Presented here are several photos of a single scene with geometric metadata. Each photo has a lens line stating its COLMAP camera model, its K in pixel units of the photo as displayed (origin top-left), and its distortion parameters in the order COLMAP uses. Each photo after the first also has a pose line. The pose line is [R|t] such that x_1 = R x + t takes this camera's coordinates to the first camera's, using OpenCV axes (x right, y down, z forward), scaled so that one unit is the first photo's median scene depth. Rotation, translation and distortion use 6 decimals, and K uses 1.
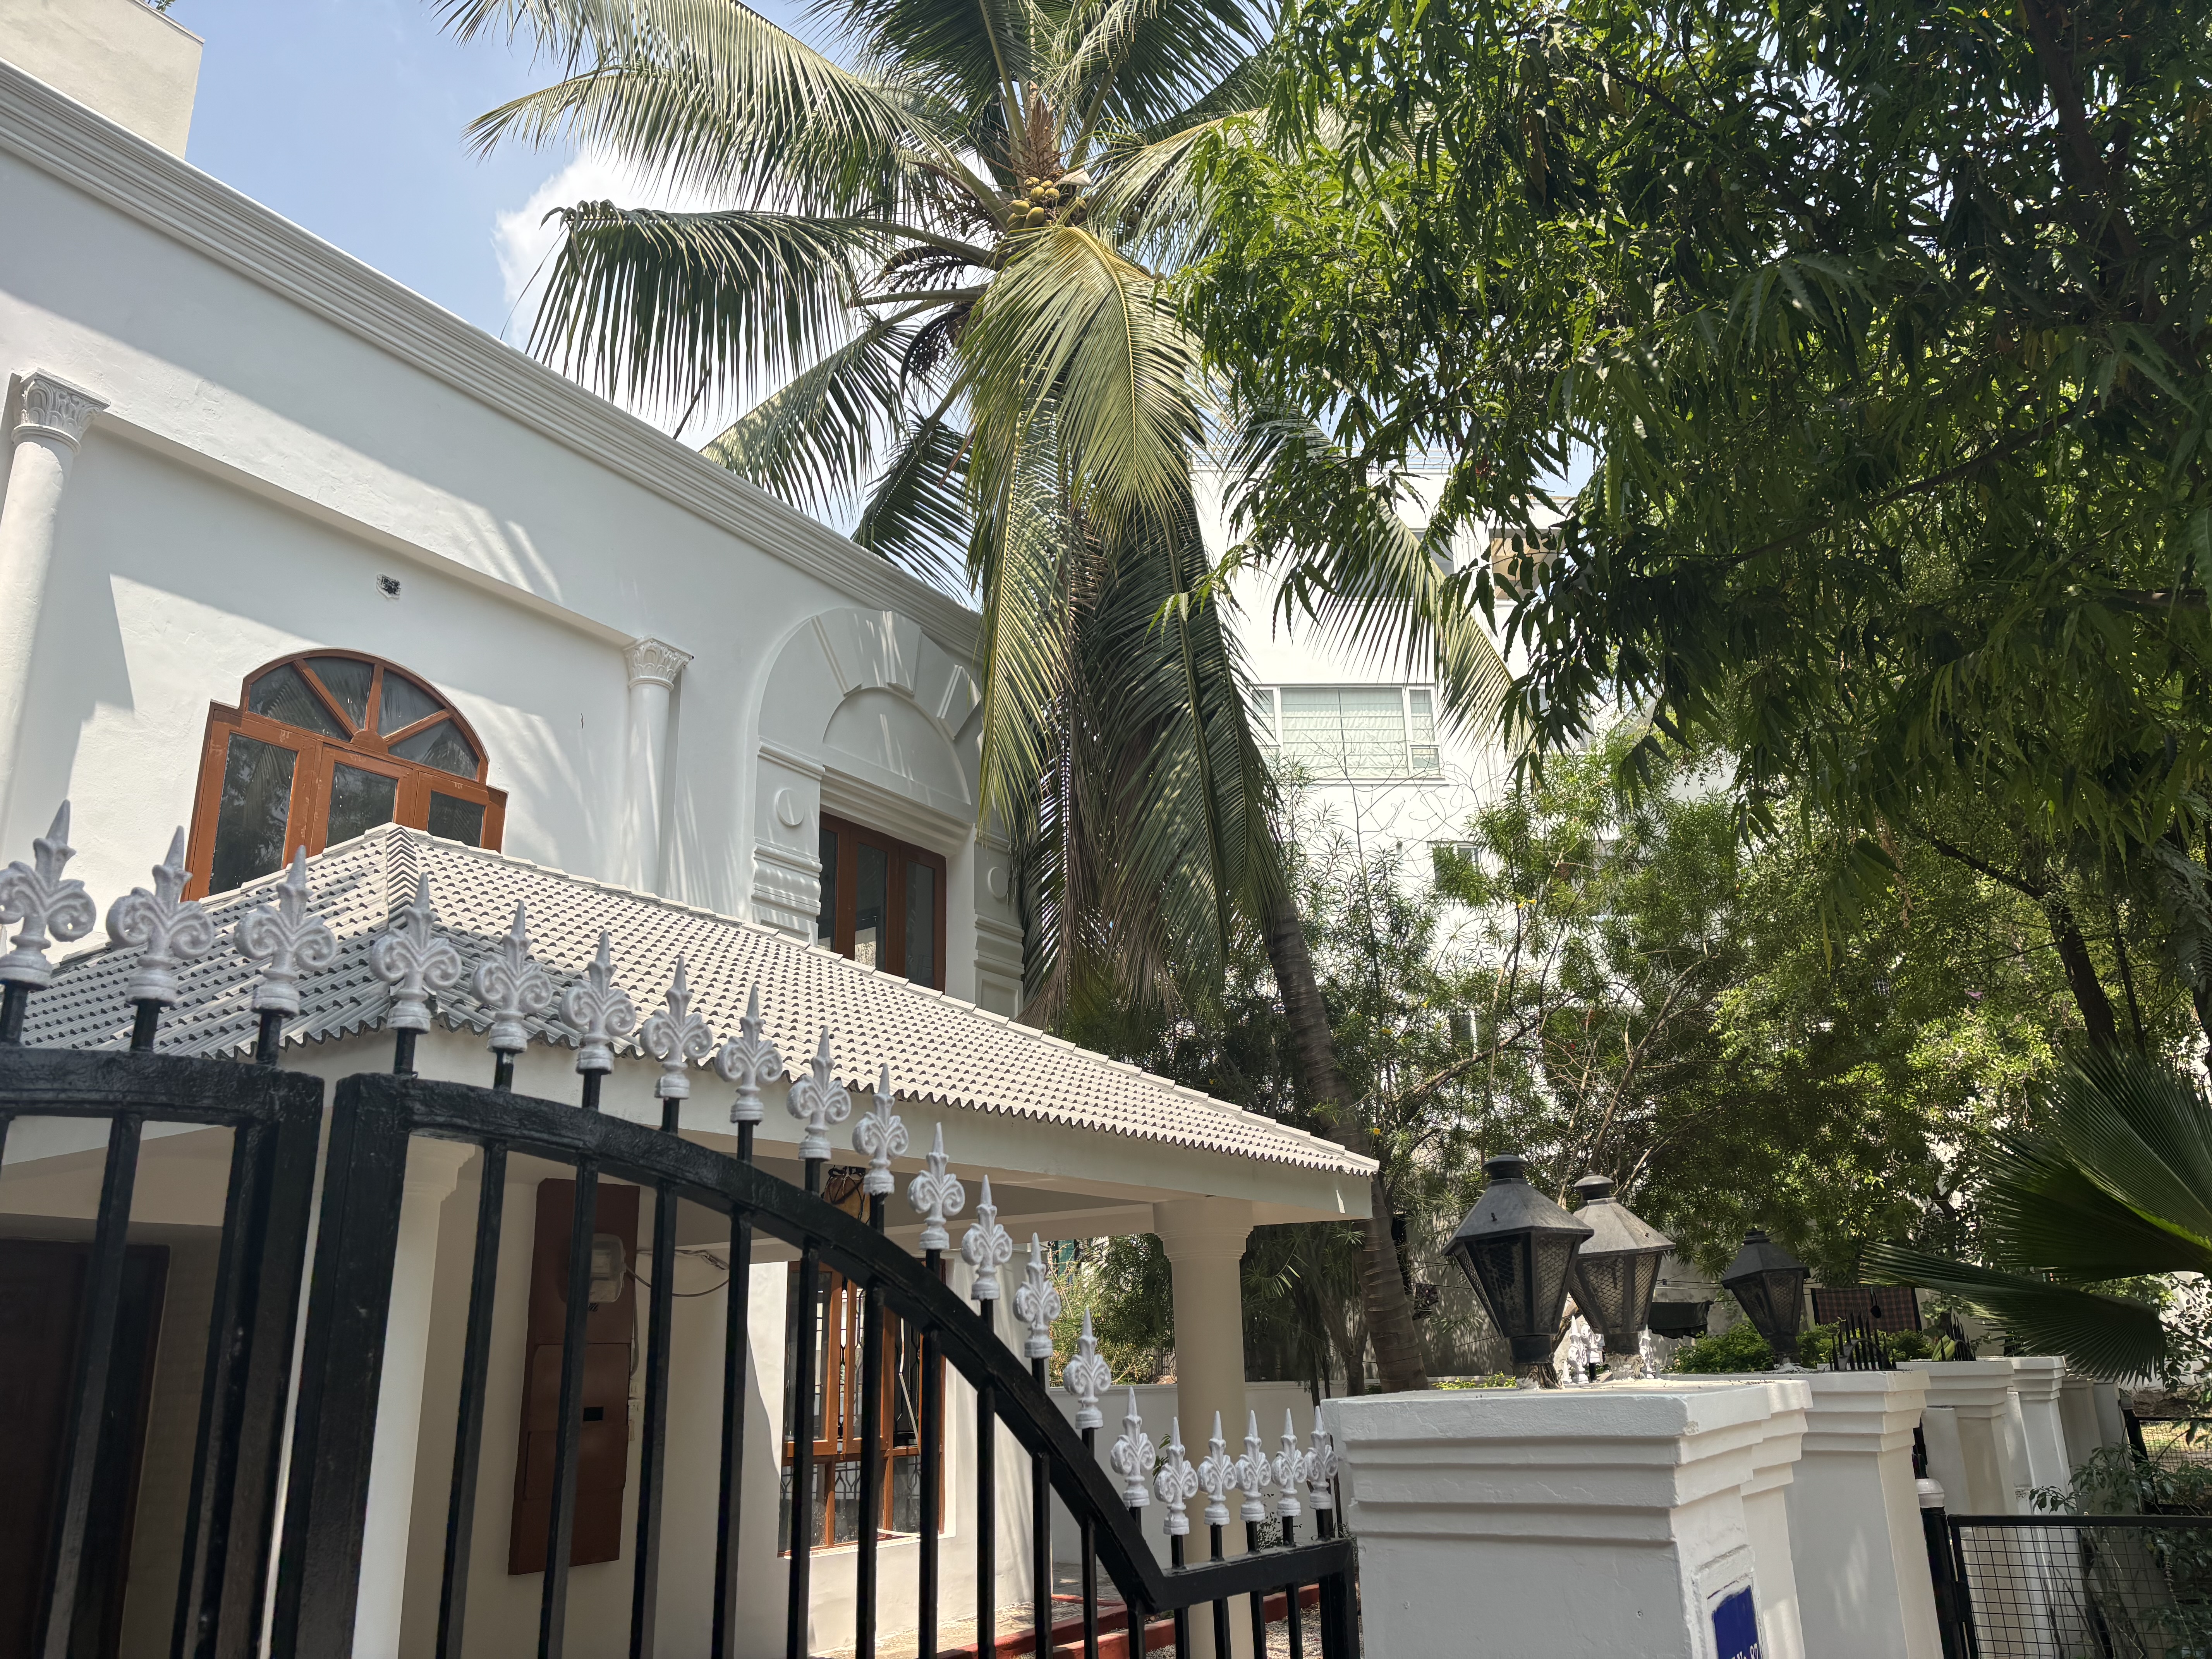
lens RADIAL K [[1656.0, 0, 1114.0], [0, 1656.0, 850.3], [0, 0, 1]] dist [0.065138, -0.067687]
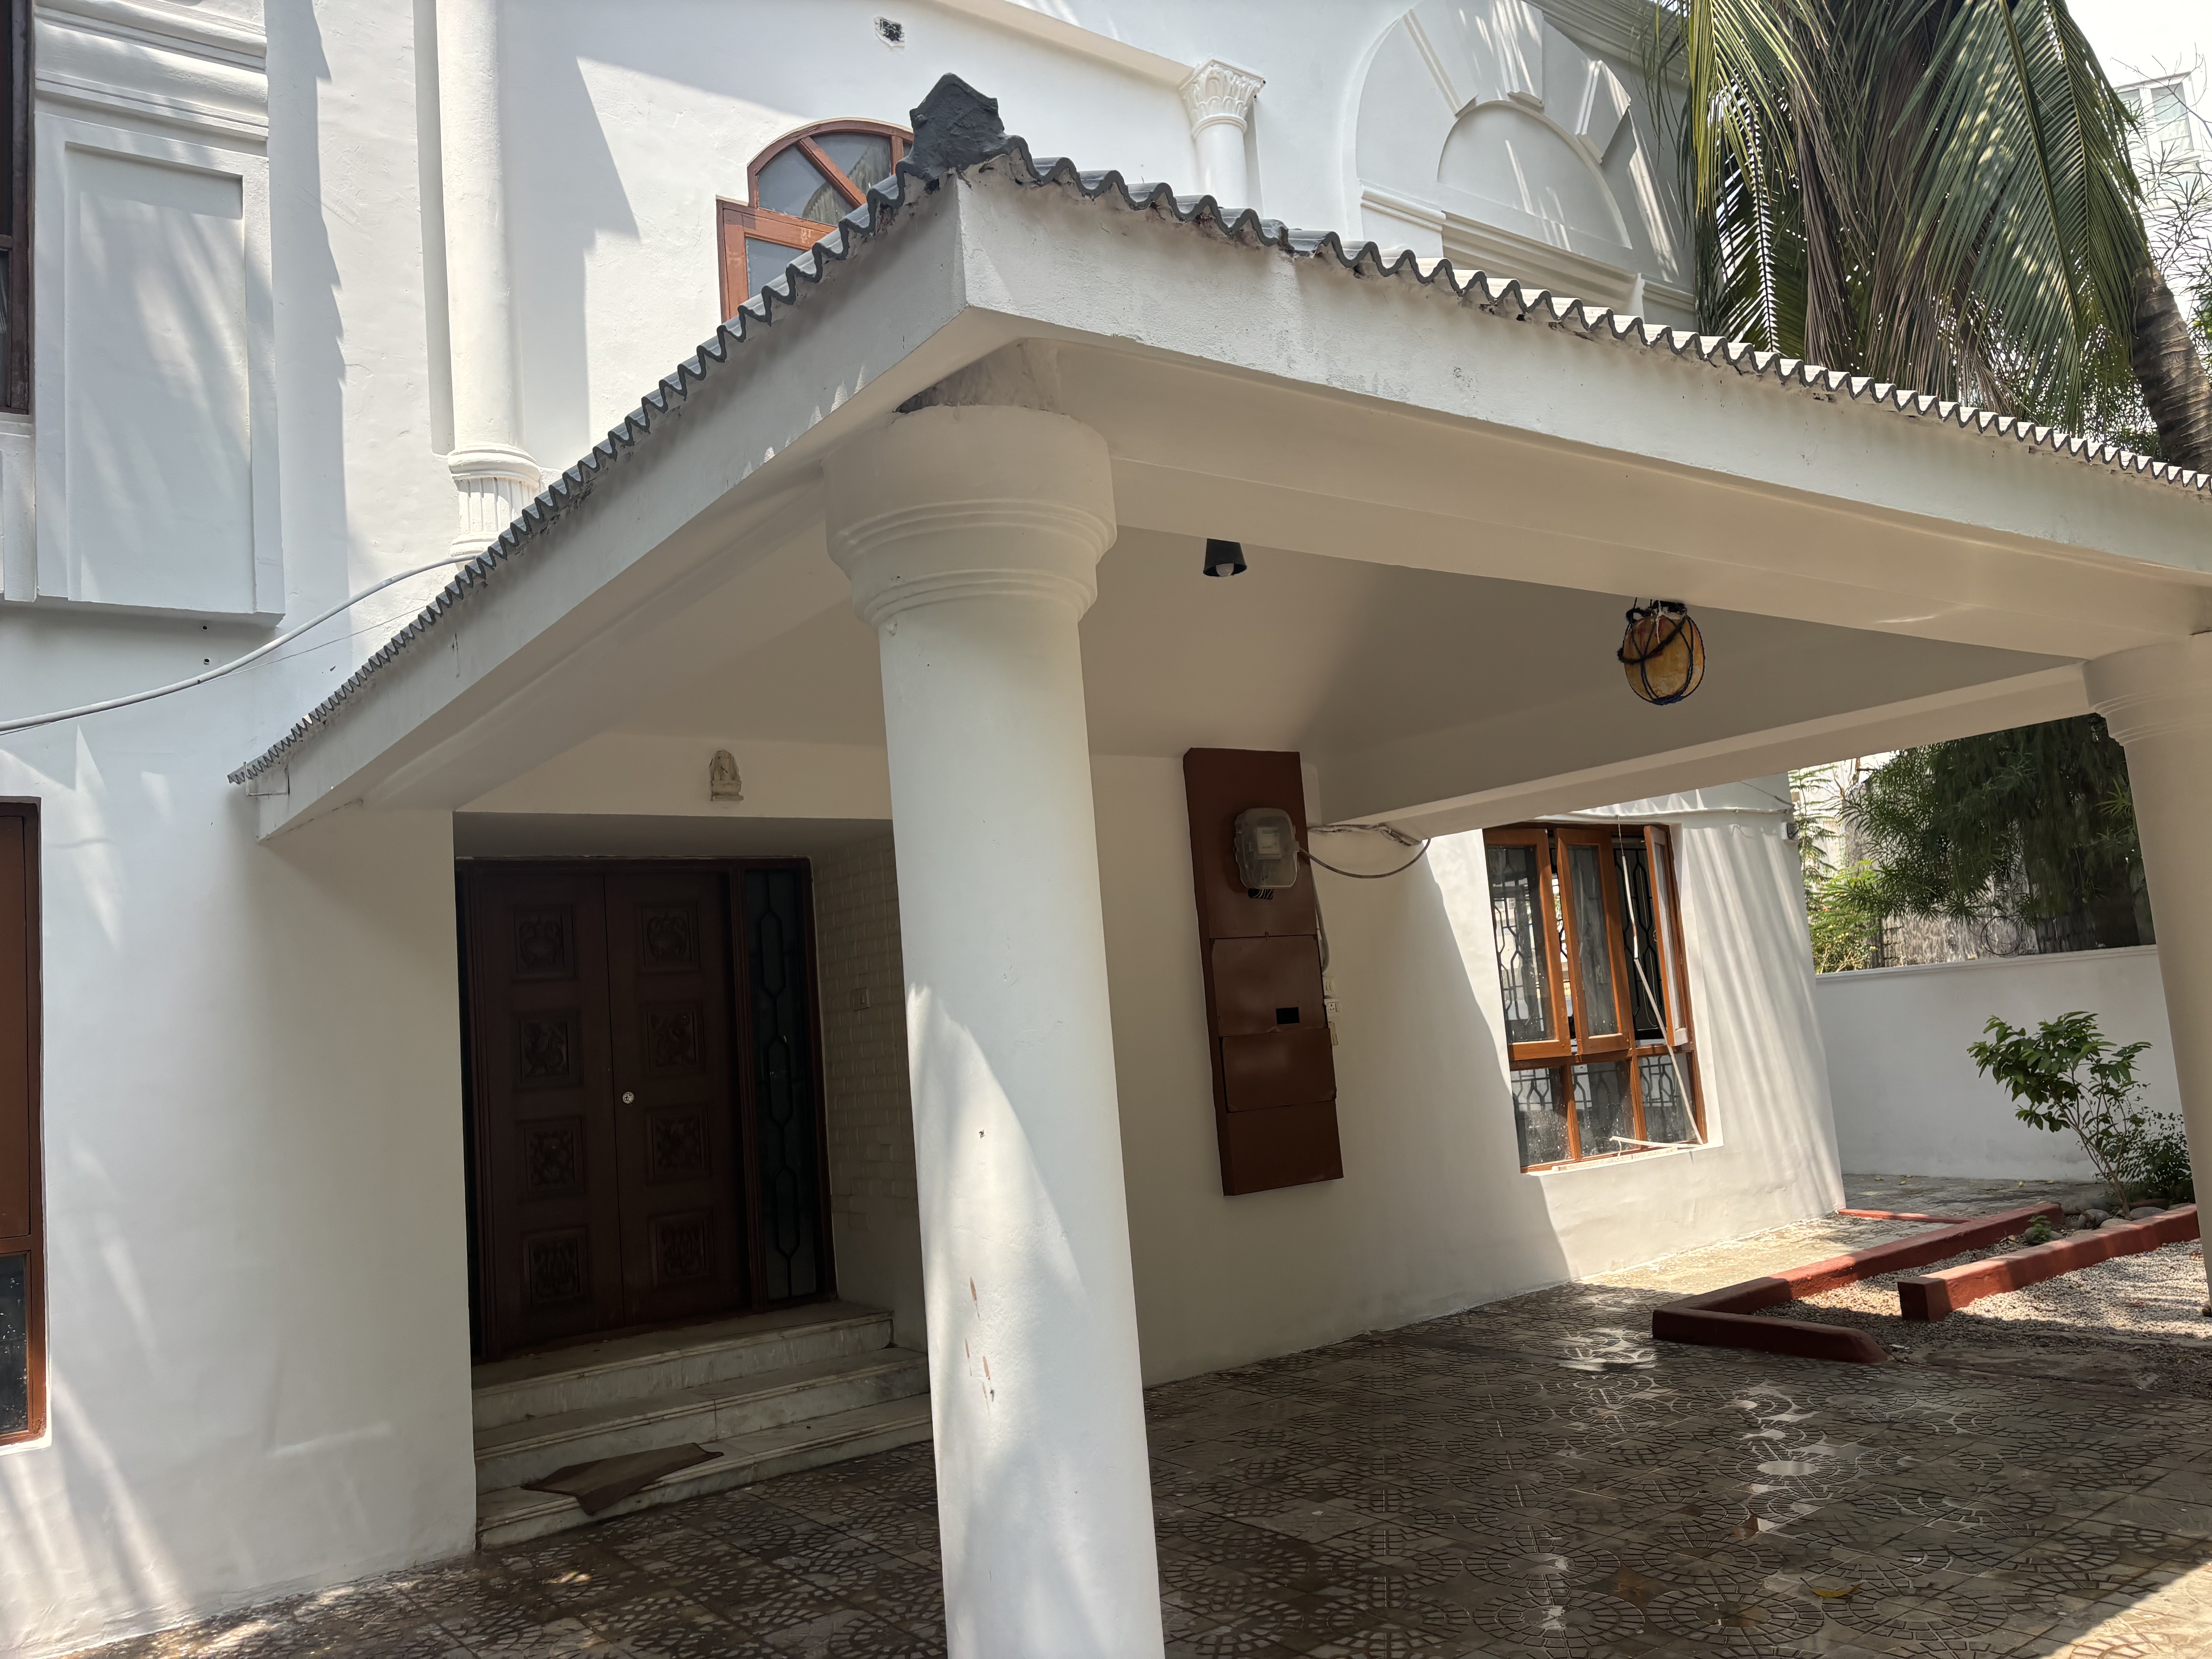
lens RADIAL K [[1656.0, 0, 1119.6], [0, 1656.0, 840.5], [0, 0, 1]] dist [0.065138, -0.067687]
pose [[0.935766, -0.089953, -0.340954, -0.091217], [0.156725, 0.972260, 0.173631, 0.086612], [0.315878, -0.215914, 0.923906, 0.208941]]
